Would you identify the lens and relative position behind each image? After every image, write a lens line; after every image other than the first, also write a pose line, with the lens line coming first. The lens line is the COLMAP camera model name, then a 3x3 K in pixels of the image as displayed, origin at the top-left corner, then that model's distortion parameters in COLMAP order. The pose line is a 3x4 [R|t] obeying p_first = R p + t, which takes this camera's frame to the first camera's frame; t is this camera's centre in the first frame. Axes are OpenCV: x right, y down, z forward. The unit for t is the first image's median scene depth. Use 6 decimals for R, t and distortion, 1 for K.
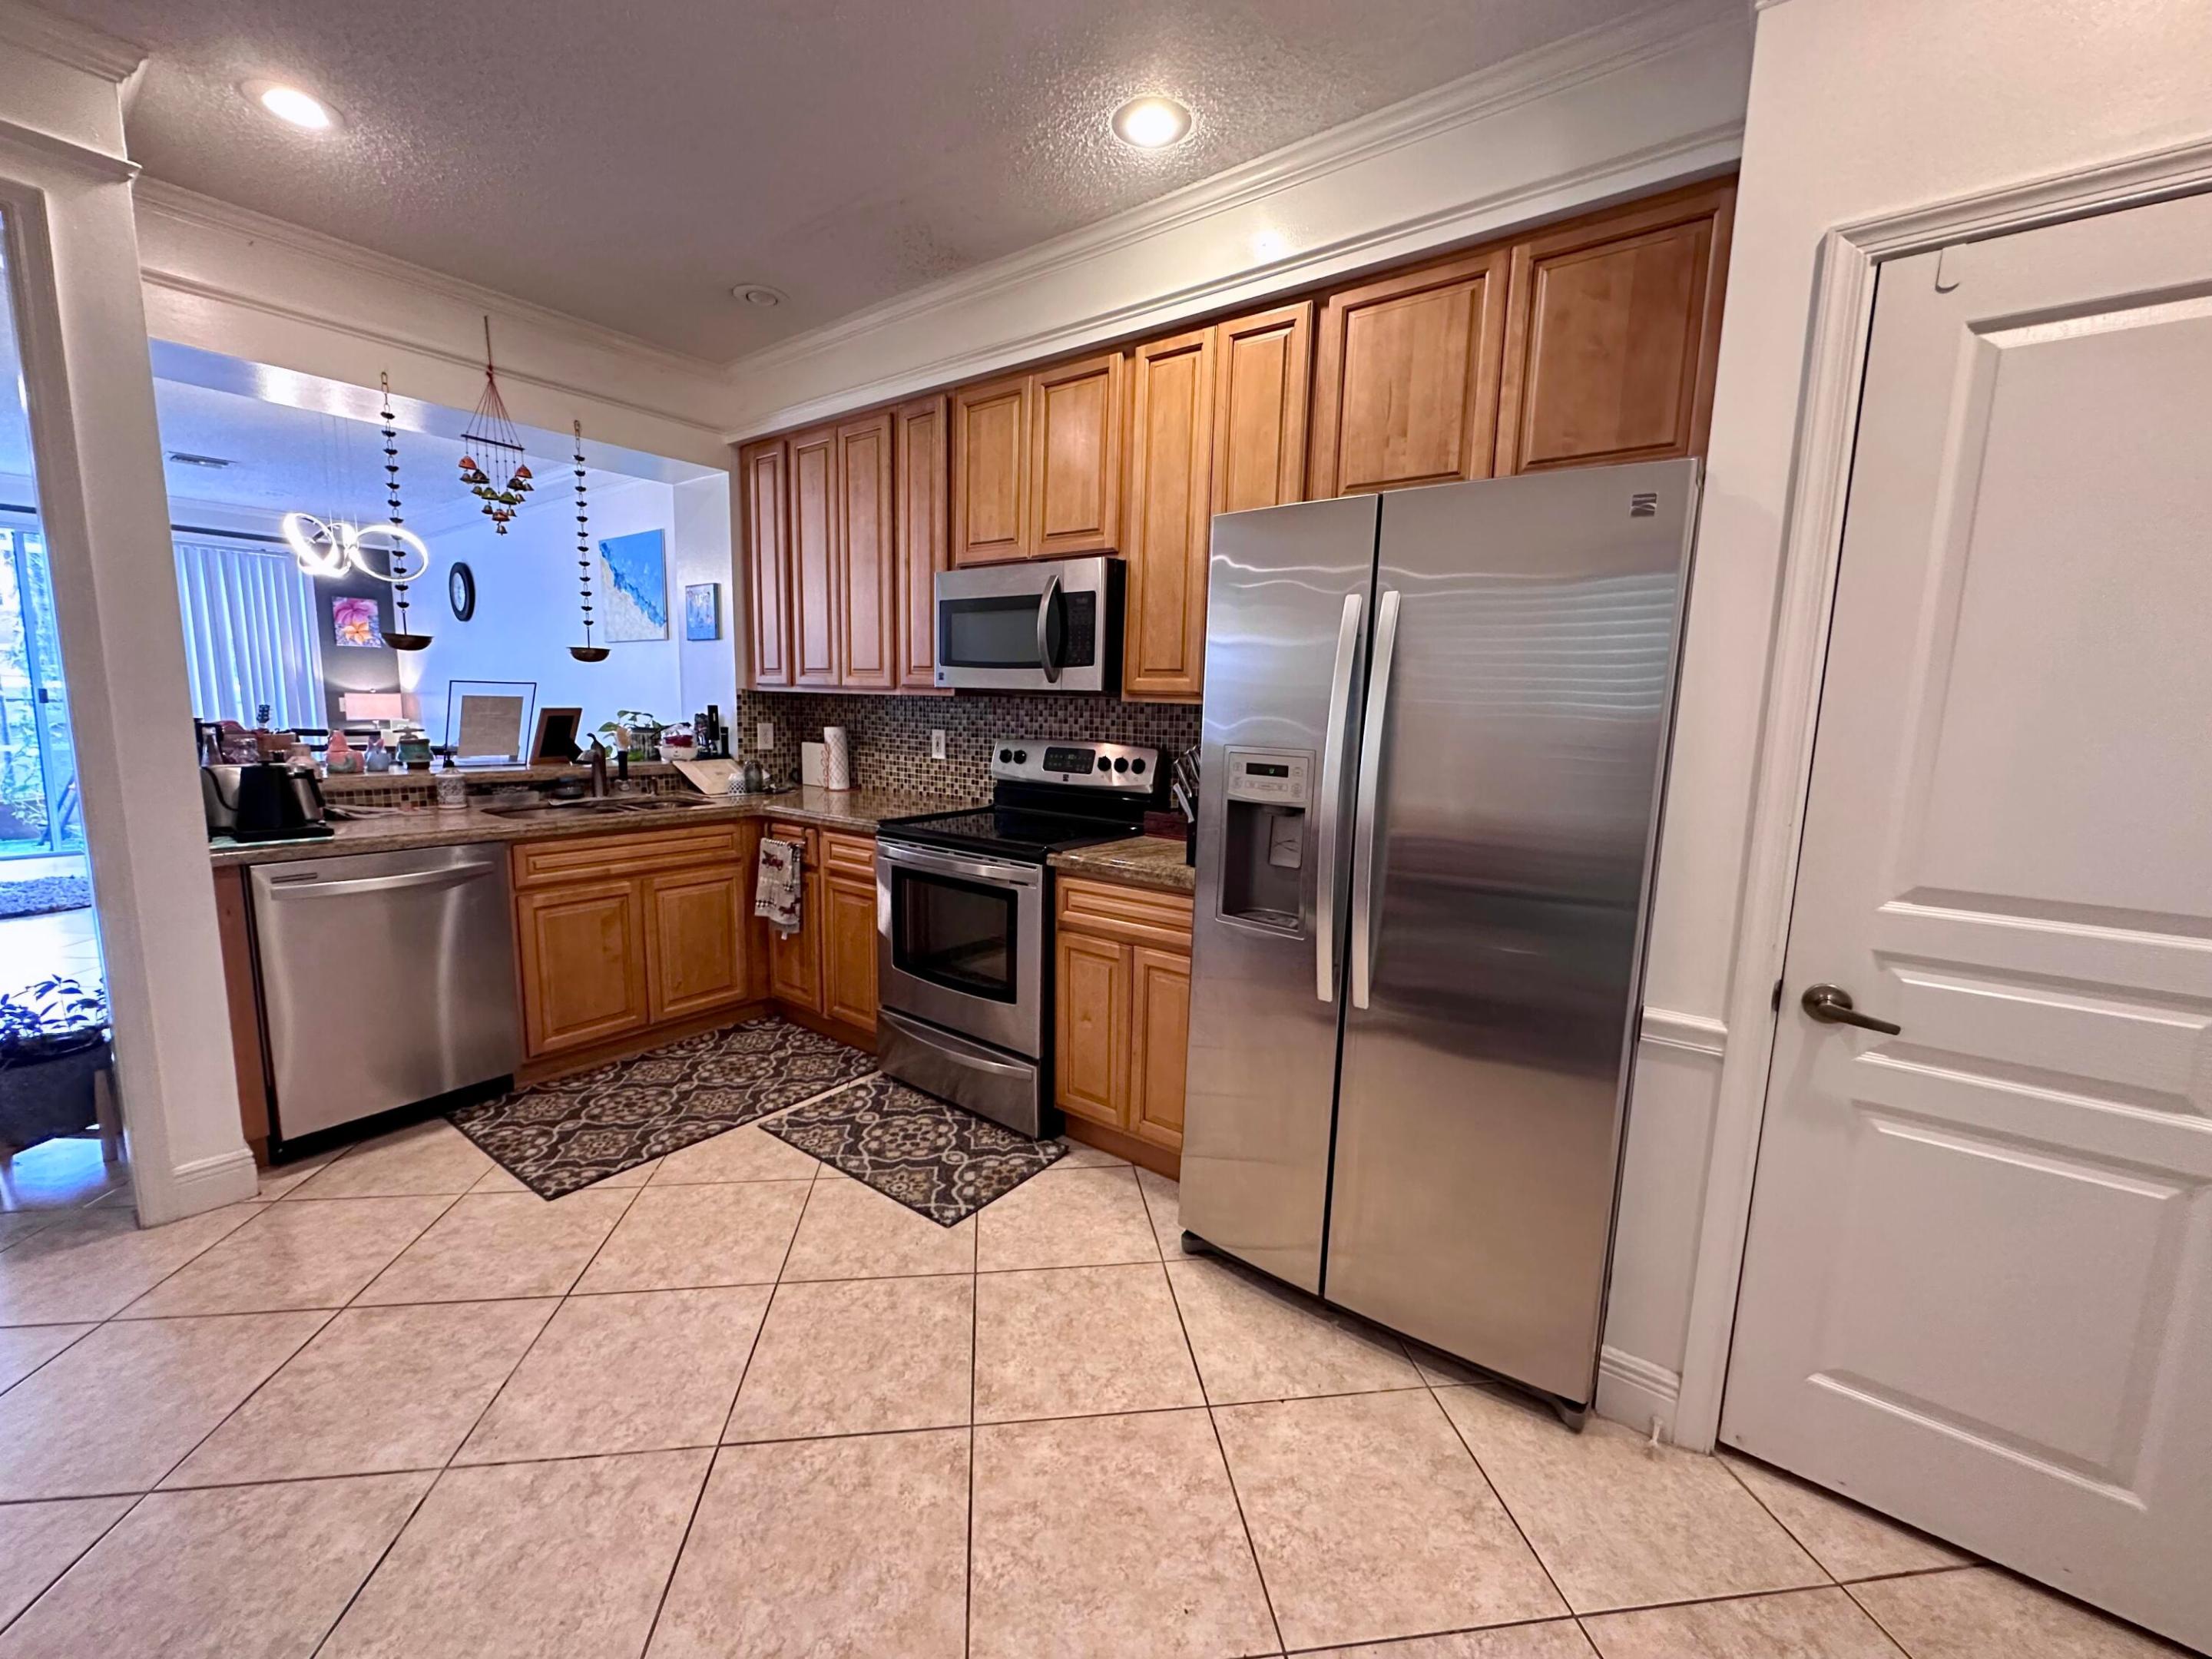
lens RADIAL K [[882.8, 0, 1107.1], [0, 882.8, 827.8], [0, 0, 1]] dist [-0.007216, 0.000080]
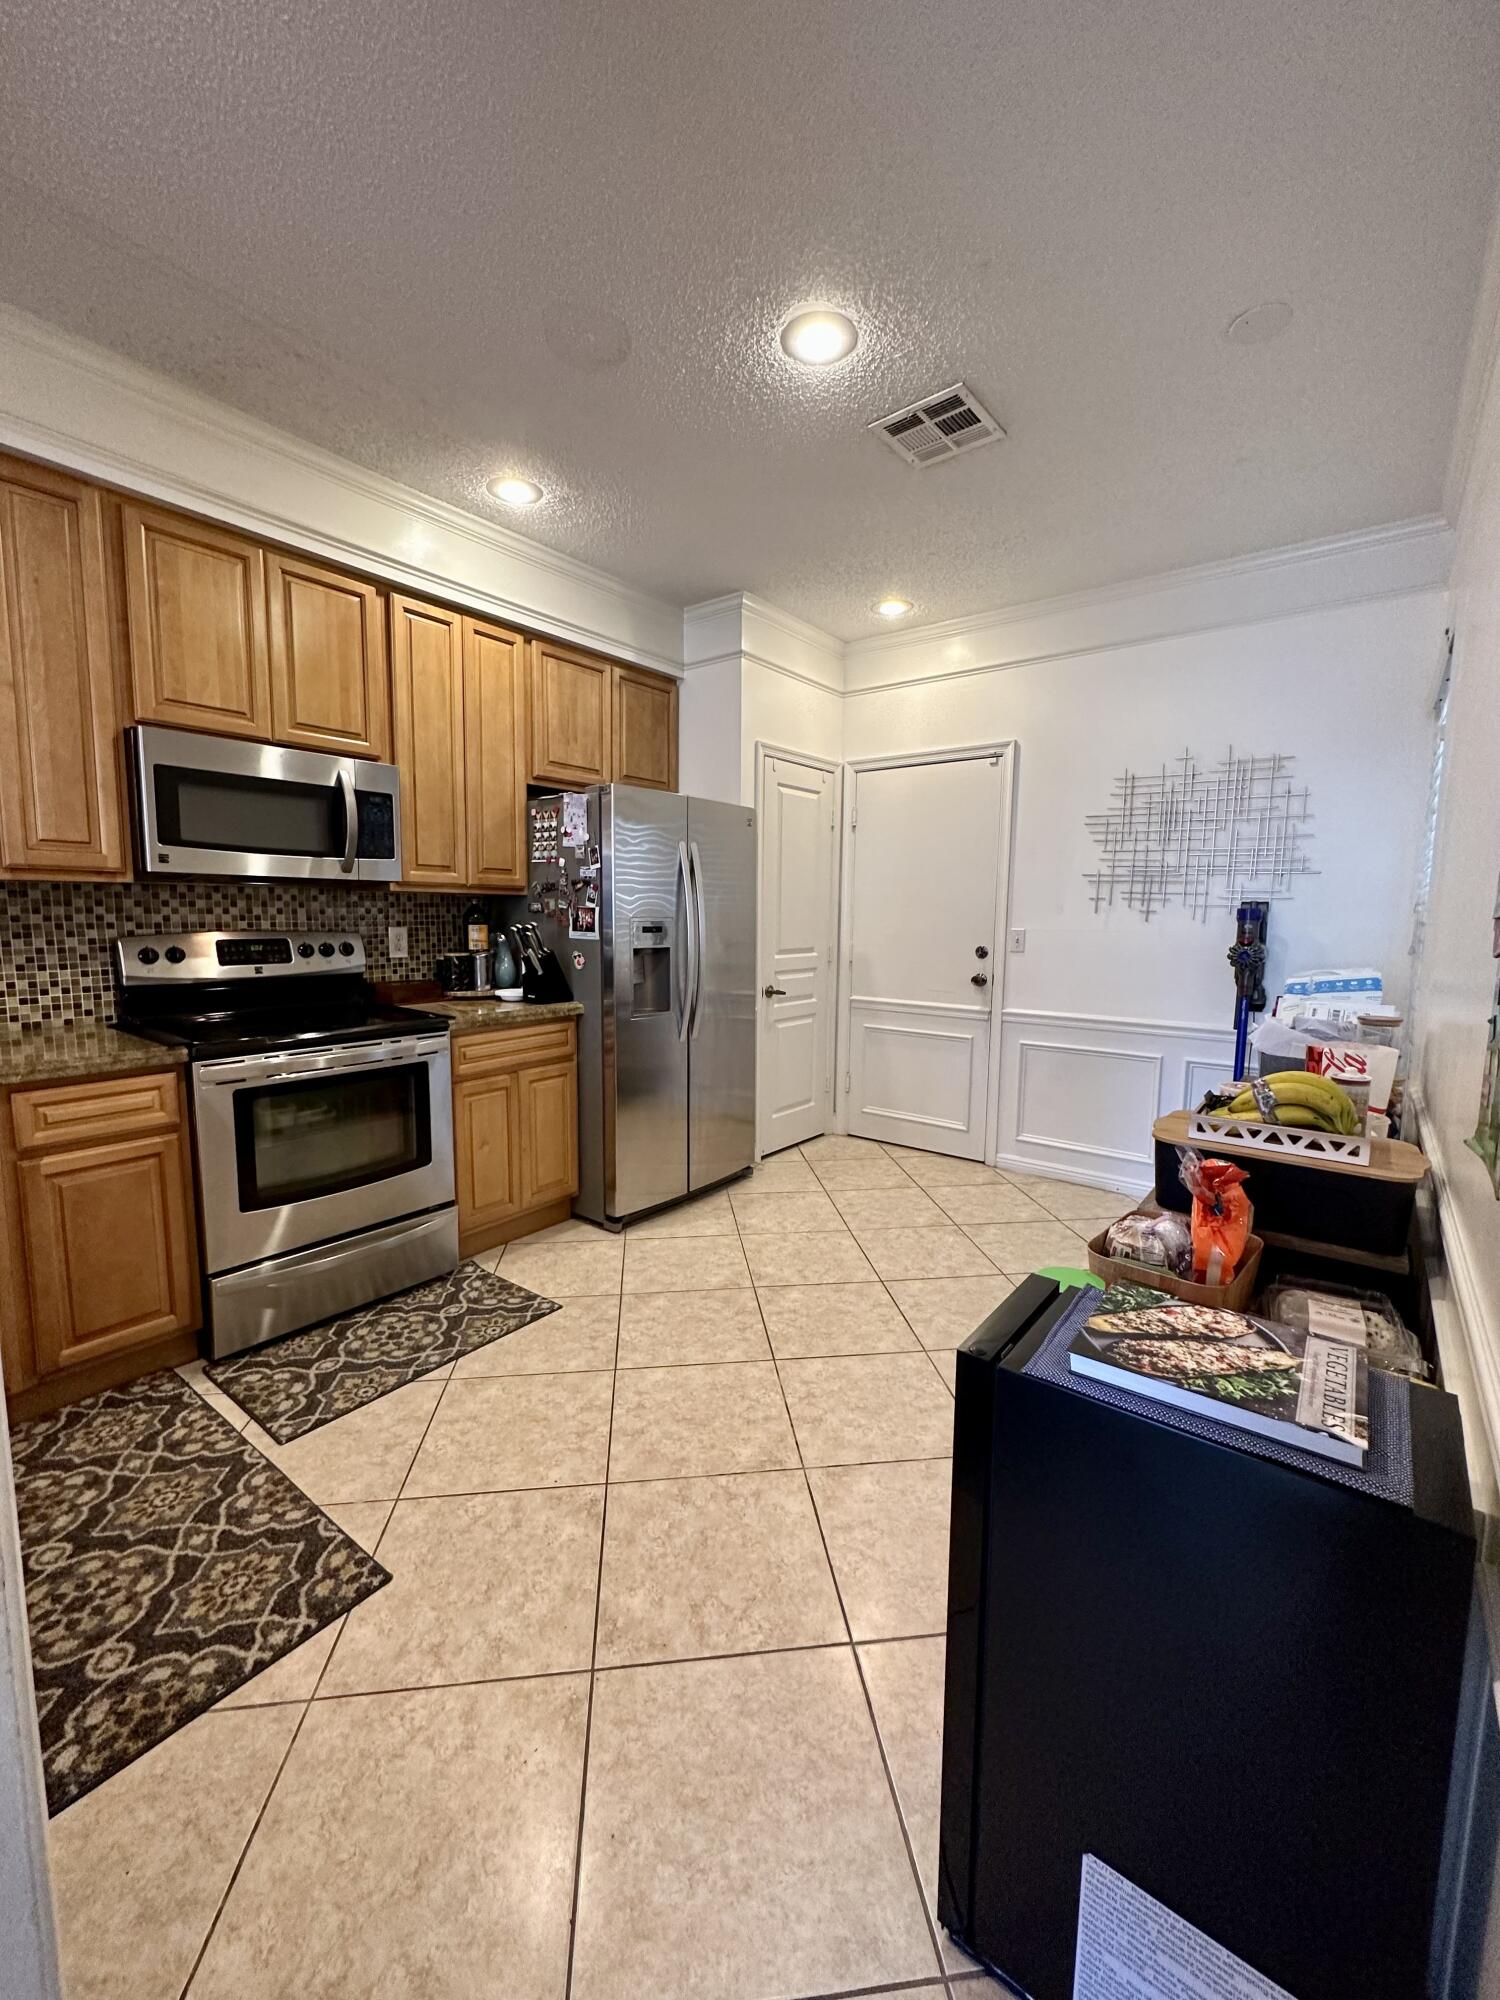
lens RADIAL K [[798.2, 0, 750.9], [0, 798.2, 997.4], [0, 0, 1]] dist [-0.007216, 0.000080]
pose [[0.007513, -0.133686, 0.990995, -1.069883], [0.132334, 0.982440, 0.131528, -0.084183], [-0.991177, 0.130154, 0.025072, 0.549156]]
